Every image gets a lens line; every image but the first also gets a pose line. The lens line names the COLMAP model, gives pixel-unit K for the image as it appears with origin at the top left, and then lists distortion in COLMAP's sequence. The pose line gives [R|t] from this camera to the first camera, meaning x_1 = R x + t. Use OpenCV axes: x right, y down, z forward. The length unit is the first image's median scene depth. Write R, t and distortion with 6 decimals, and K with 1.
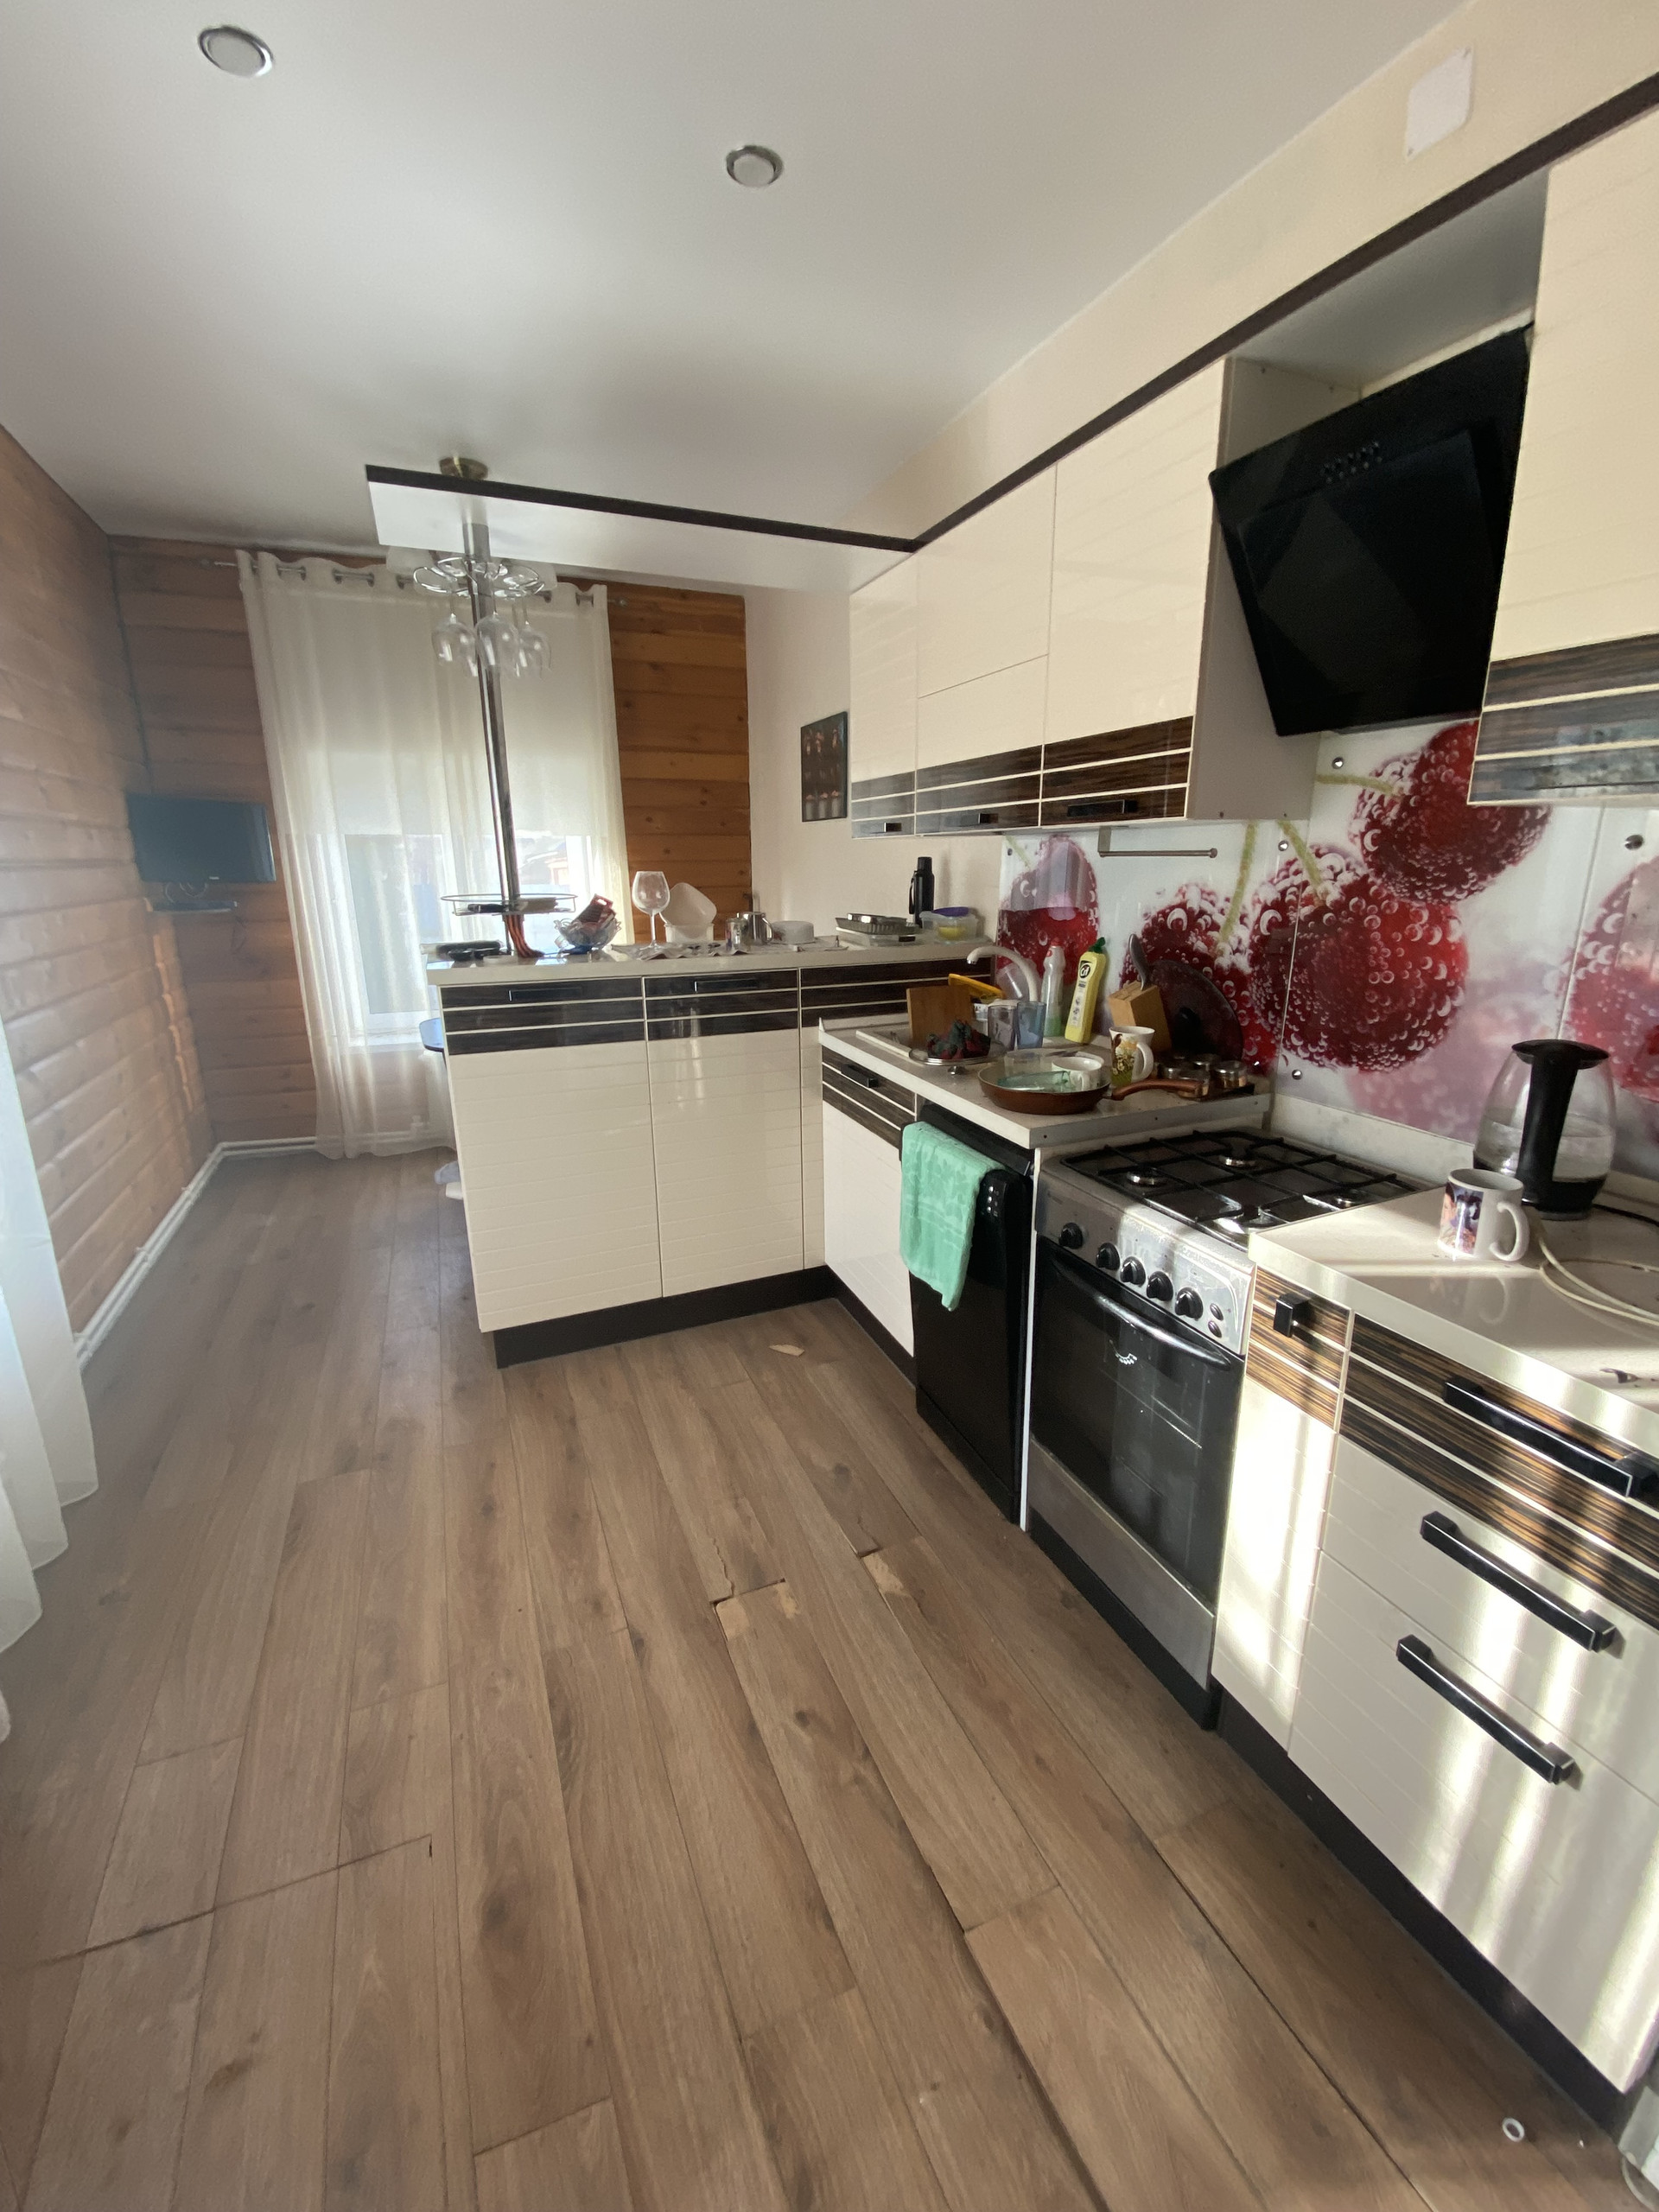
lens RADIAL K [[892.0, 0, 821.3], [0, 892.0, 1103.3], [0, 0, 1]] dist [-0.019481, -0.001364]
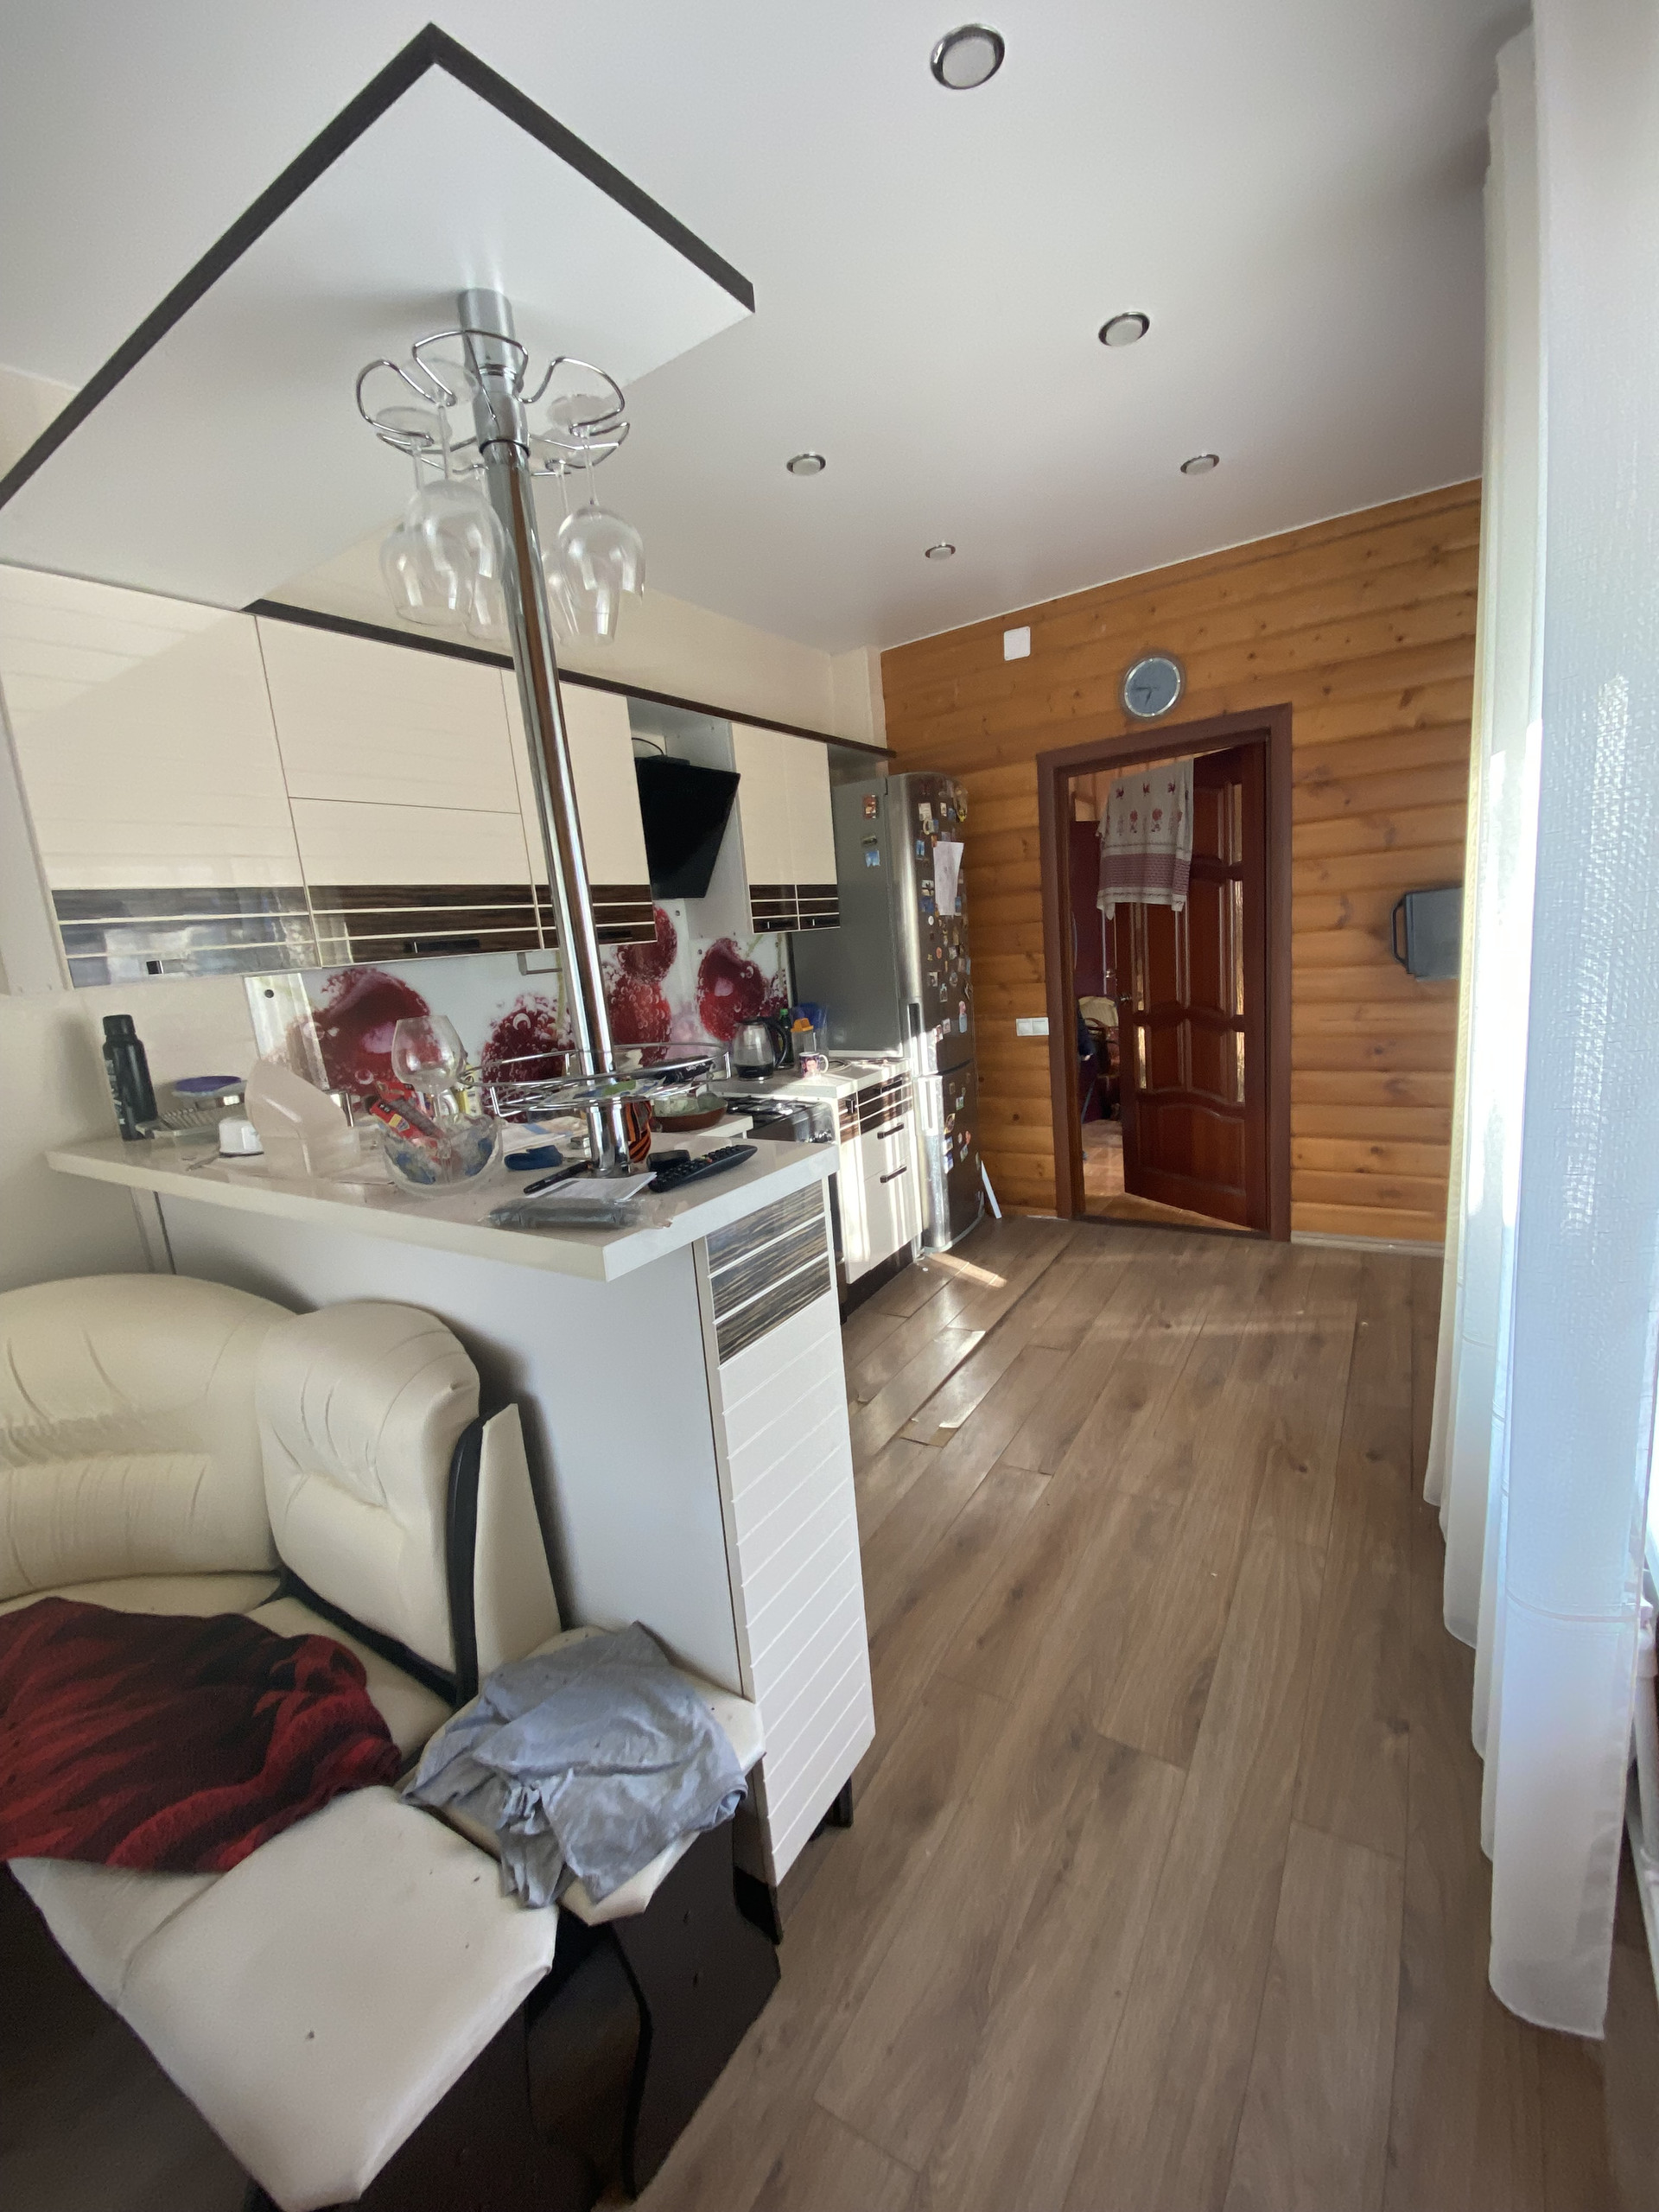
lens RADIAL K [[892.0, 0, 832.6], [0, 892.0, 1108.4], [0, 0, 1]] dist [-0.019481, -0.001364]
pose [[-0.565734, -0.091082, 0.819542, -1.000962], [0.312145, 0.896263, 0.315084, -0.376236], [-0.763223, 0.434070, -0.478616, 1.377135]]
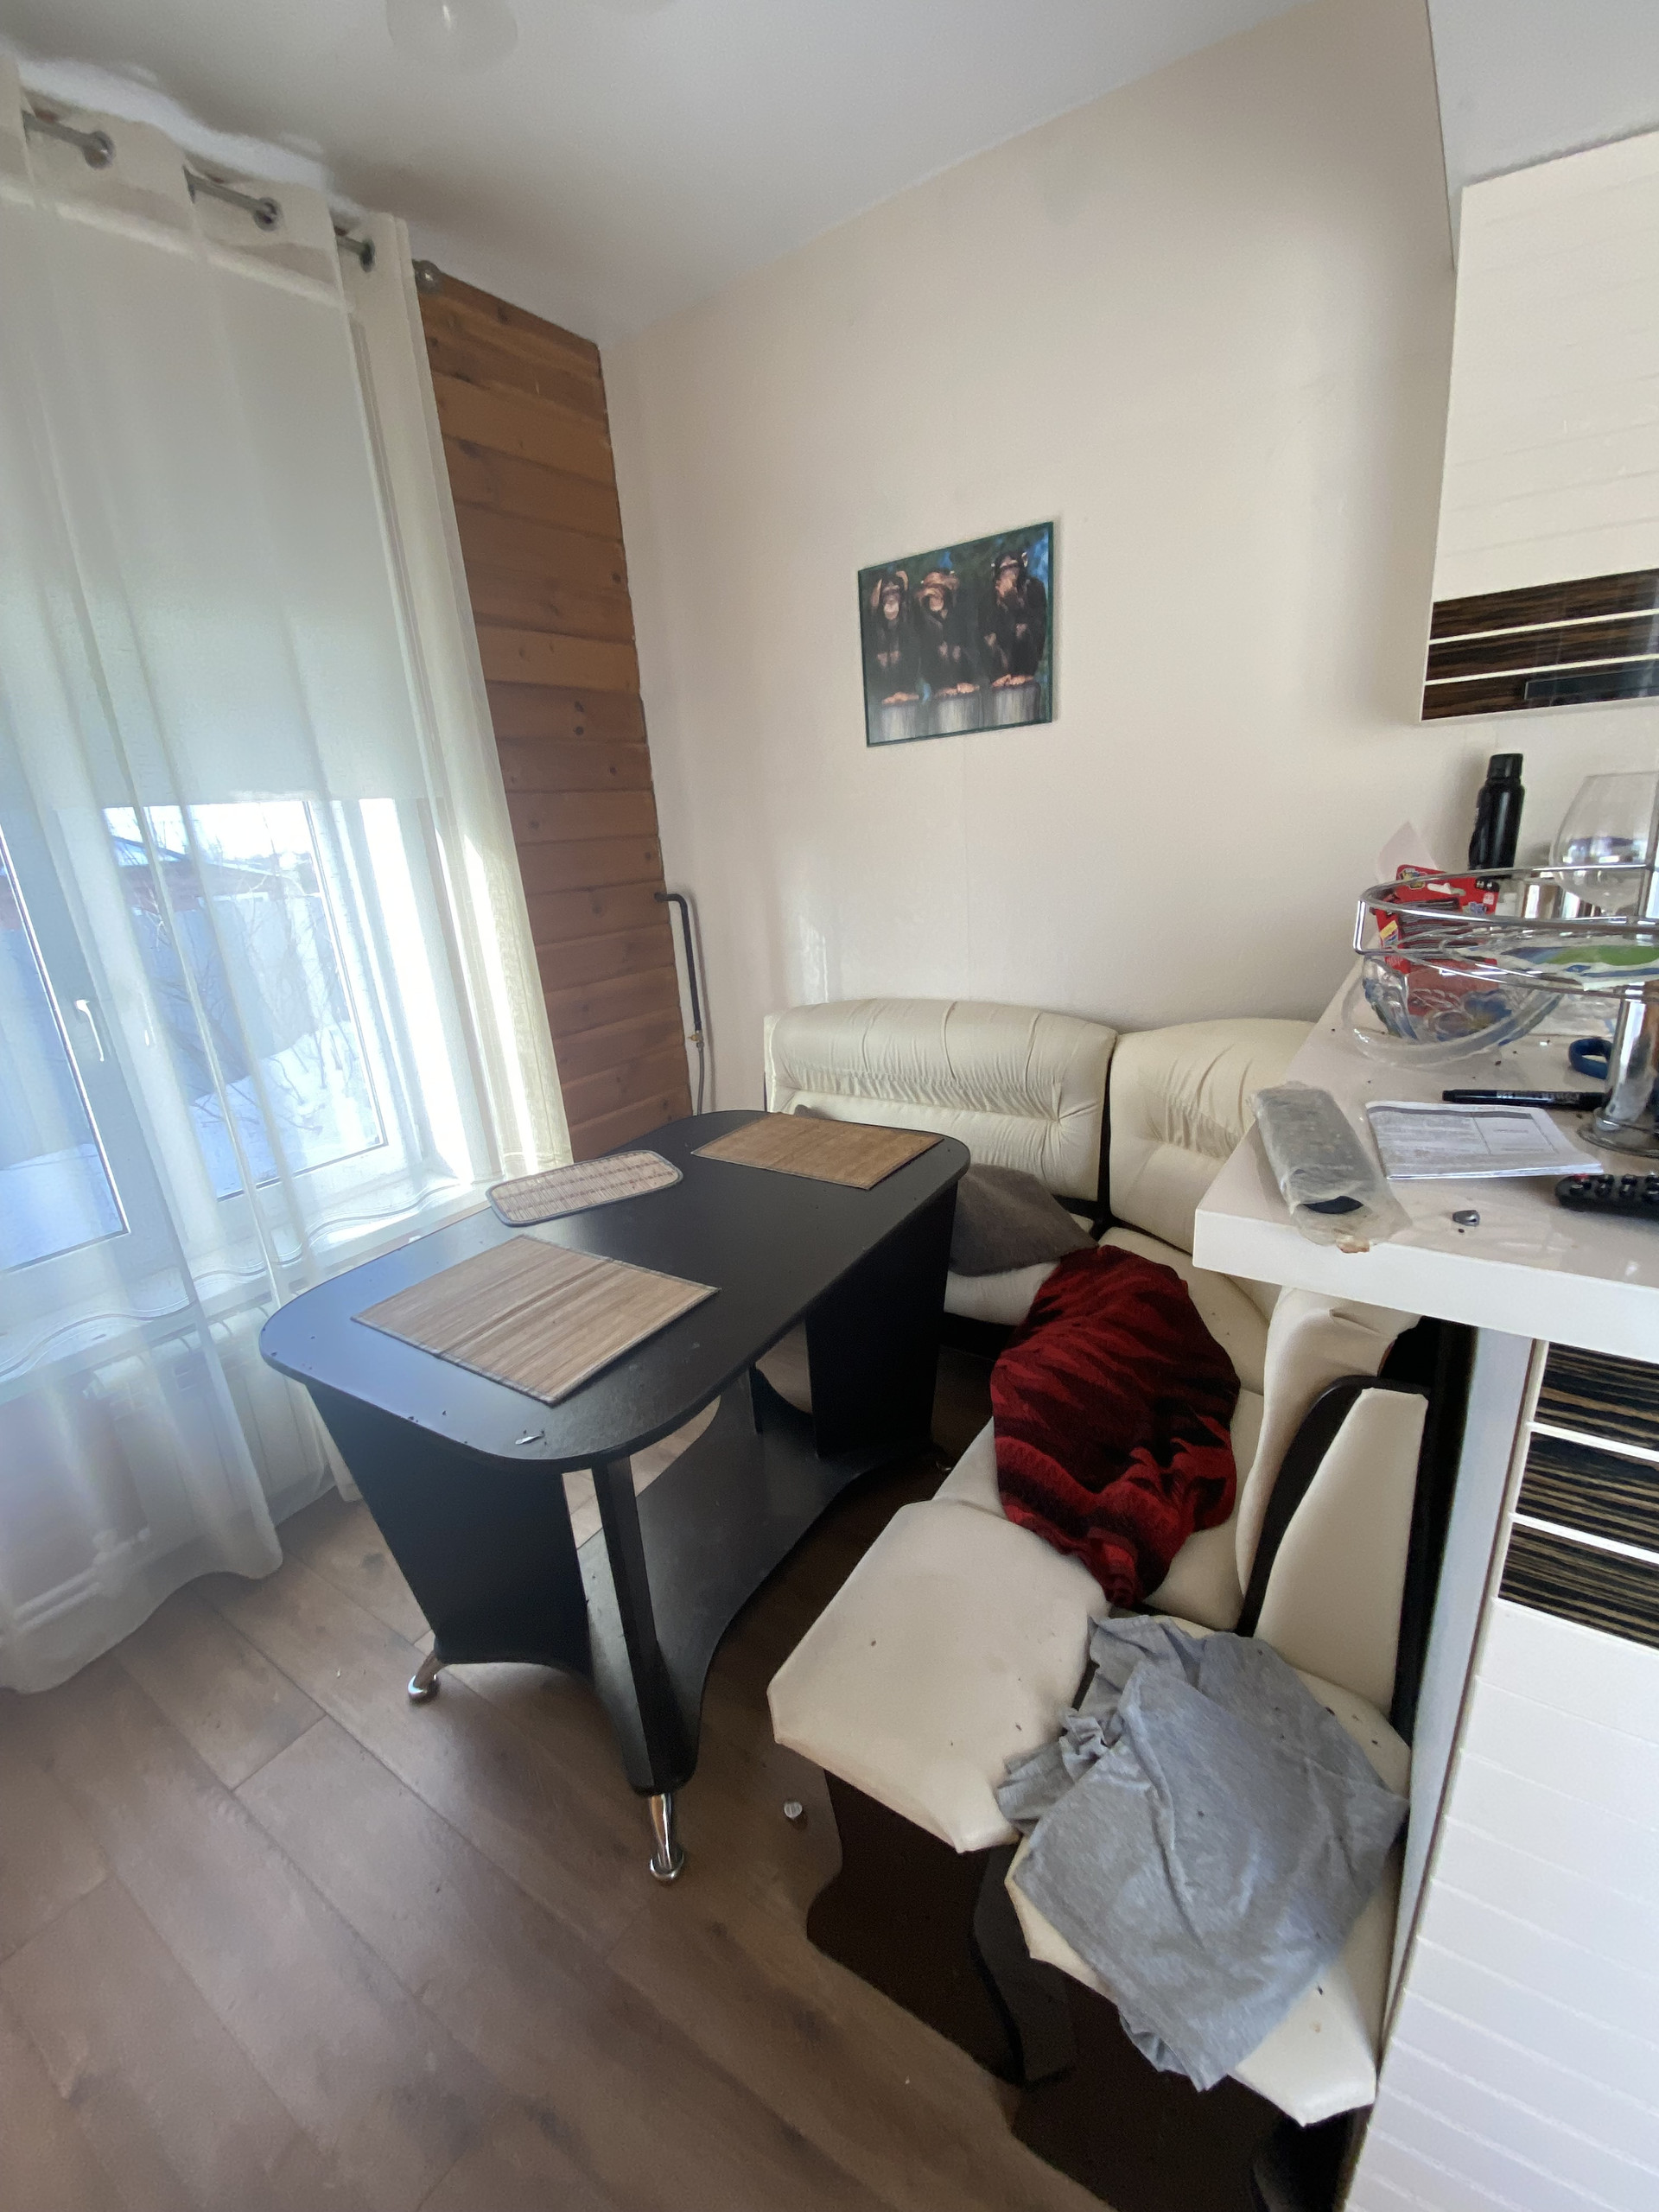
lens RADIAL K [[892.0, 0, 841.8], [0, 892.0, 1109.9], [0, 0, 1]] dist [-0.019481, -0.001364]
pose [[0.833552, -0.212656, 0.509871, -0.774999], [0.208108, 0.975824, 0.066773, -0.271217], [-0.511744, 0.050450, 0.857655, 1.107853]]
